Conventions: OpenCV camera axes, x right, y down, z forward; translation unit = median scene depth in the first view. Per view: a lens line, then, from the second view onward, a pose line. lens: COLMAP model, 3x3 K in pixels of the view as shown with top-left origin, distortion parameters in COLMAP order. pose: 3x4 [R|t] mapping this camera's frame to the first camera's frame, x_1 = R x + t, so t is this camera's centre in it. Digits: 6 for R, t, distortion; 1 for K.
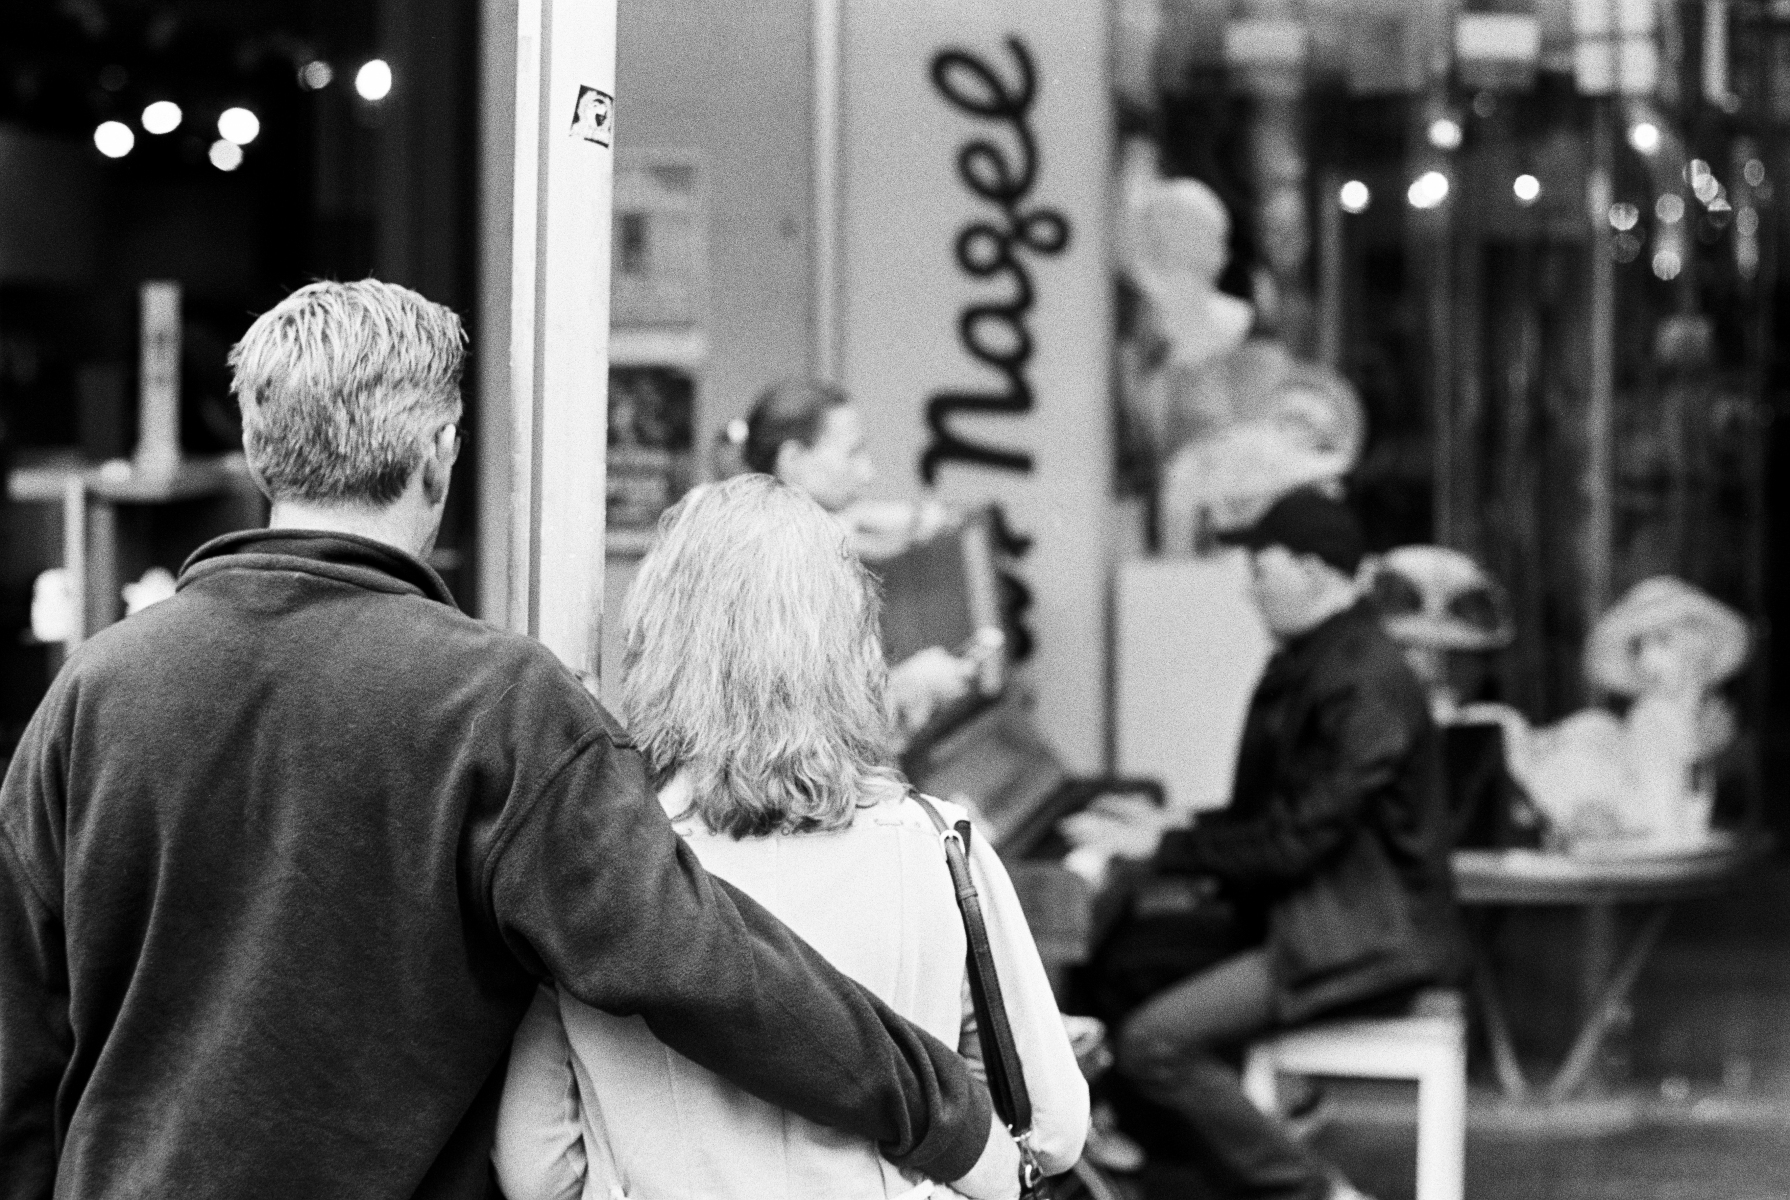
lens RADIAL K [[3713.6, 0, 895.1], [0, 3713.6, 599.5], [0, 0, 1]] dist [-0.203348, 0.000000]
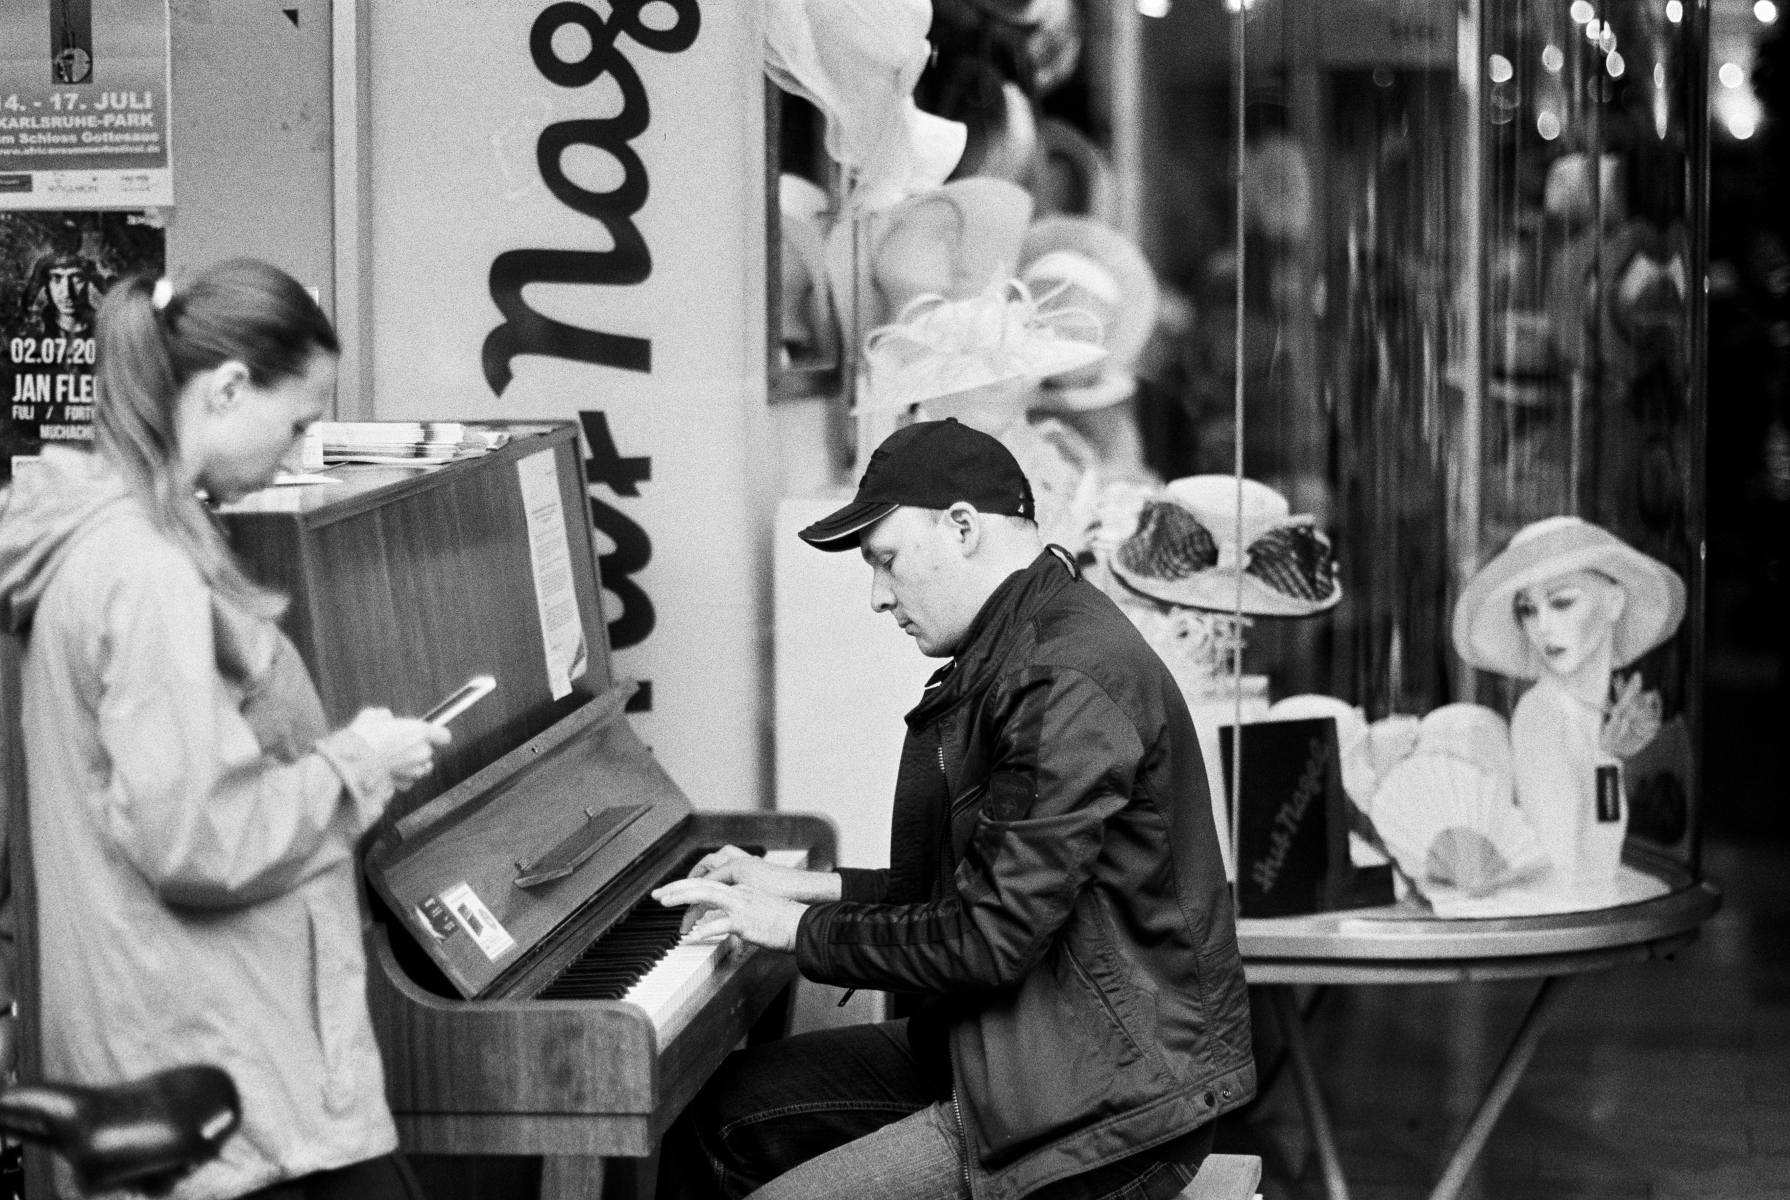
lens RADIAL K [[3713.6, 0, 894.9], [0, 3713.6, 599.3], [0, 0, 1]] dist [-0.203348, 0.000000]
pose [[0.999458, -0.005162, 0.032520, 0.060019], [0.004143, 0.999501, 0.031328, -0.012276], [-0.032666, -0.031177, 0.998980, 0.308000]]
